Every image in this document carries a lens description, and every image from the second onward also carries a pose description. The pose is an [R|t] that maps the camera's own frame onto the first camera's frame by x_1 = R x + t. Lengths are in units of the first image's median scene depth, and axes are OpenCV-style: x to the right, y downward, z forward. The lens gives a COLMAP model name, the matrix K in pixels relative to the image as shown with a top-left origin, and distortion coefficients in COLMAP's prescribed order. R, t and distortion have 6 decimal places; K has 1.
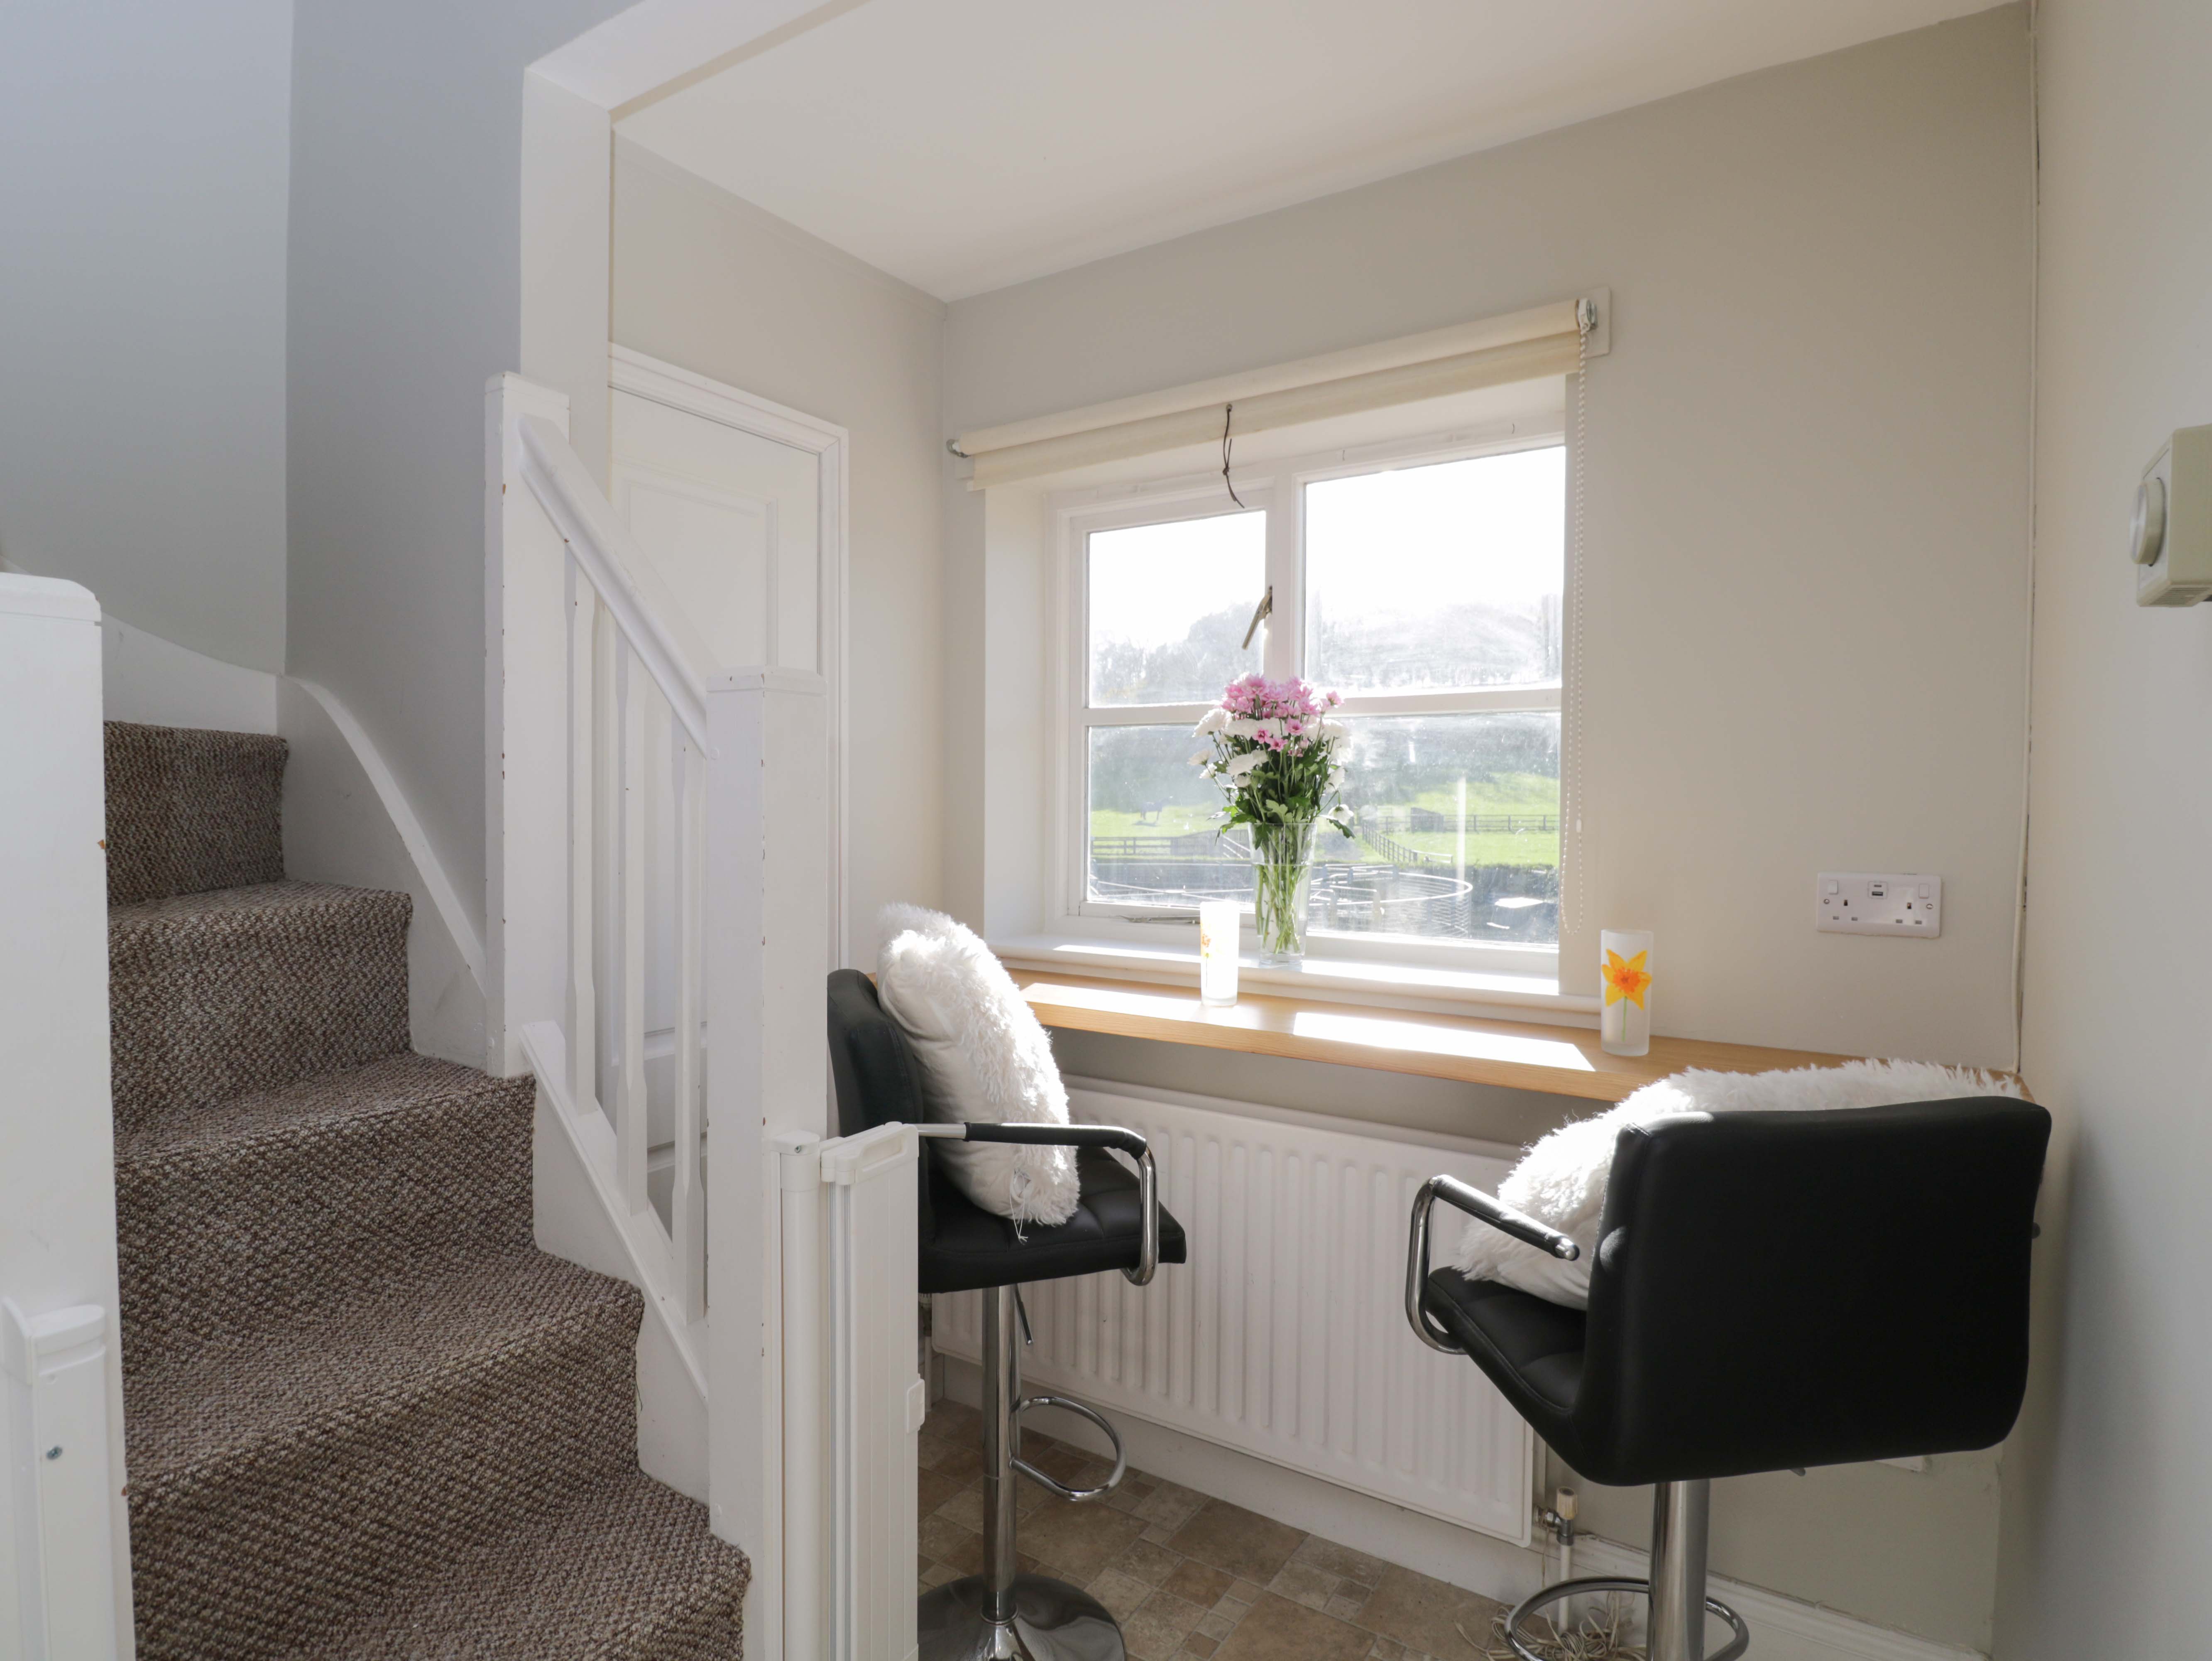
lens RADIAL K [[1184.8, 0, 1109.0], [0, 1184.8, 826.5], [0, 0, 1]] dist [-0.000004, -0.011655]
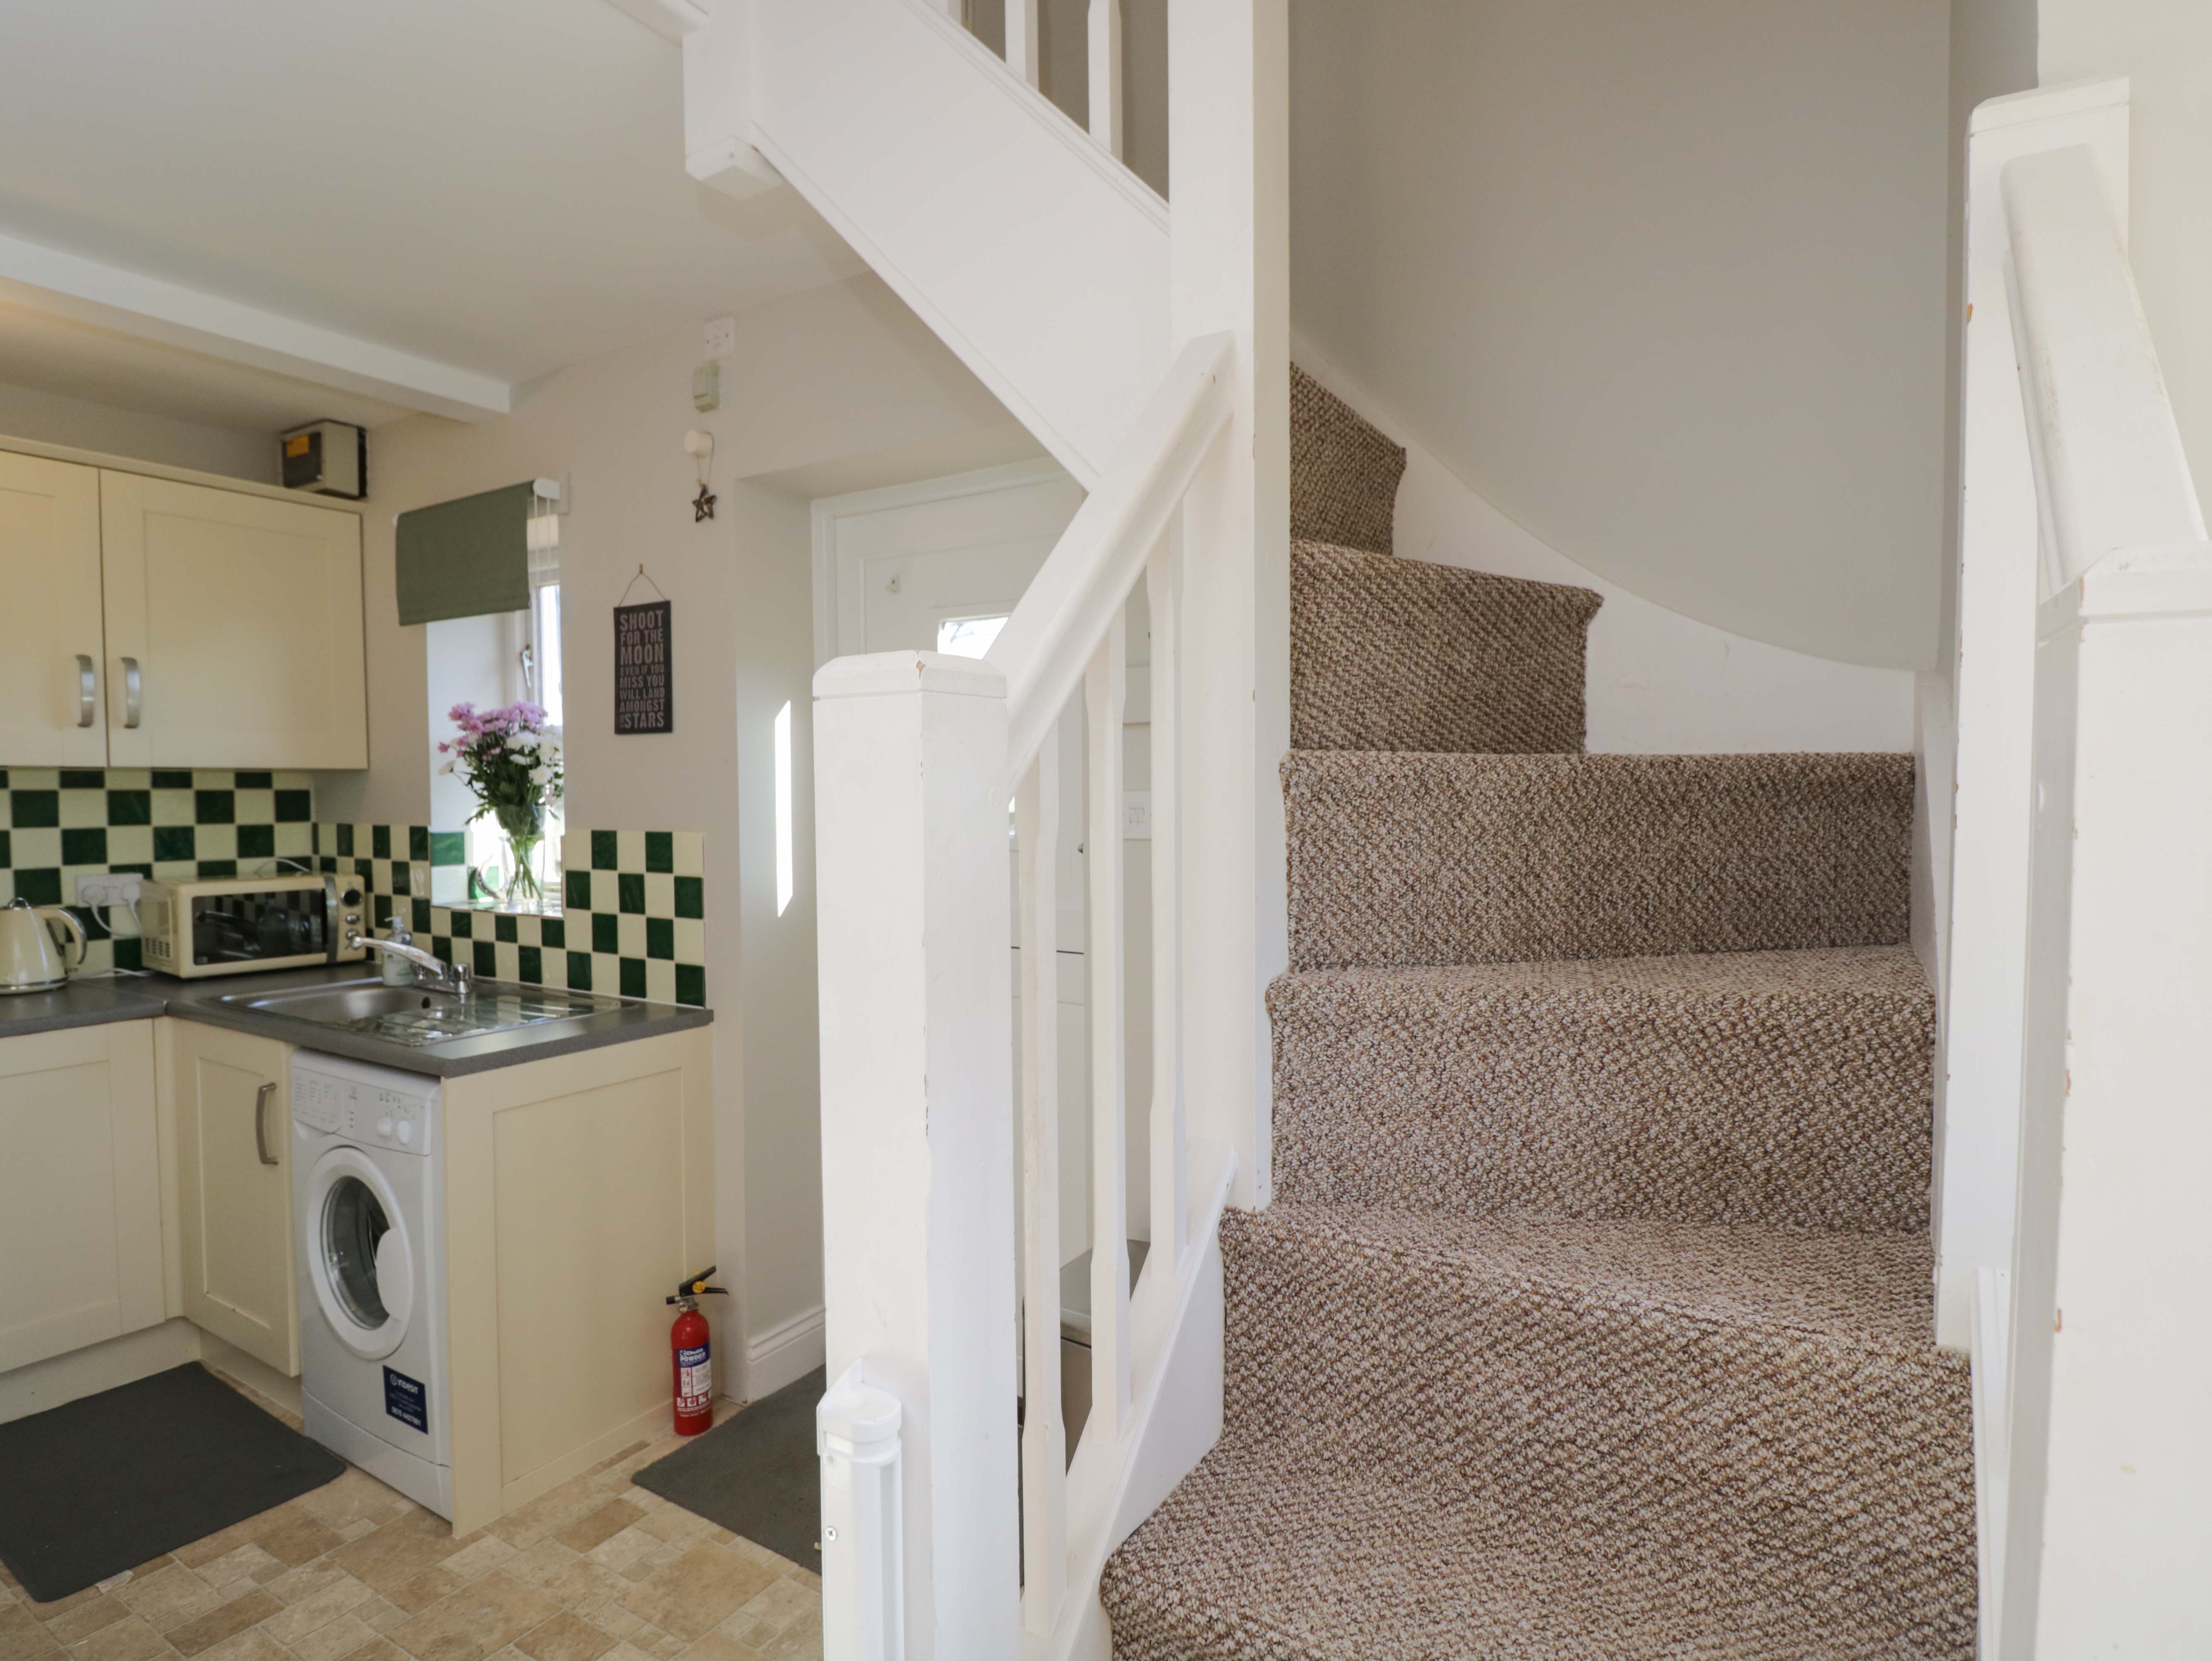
lens RADIAL K [[1184.8, 0, 1107.2], [0, 1184.8, 840.9], [0, 0, 1]] dist [-0.000004, -0.011655]
pose [[0.029488, 0.038658, -0.998817, 0.047447], [-0.020013, 0.999074, 0.038077, -0.052782], [0.999365, 0.018866, 0.030234, 0.639006]]
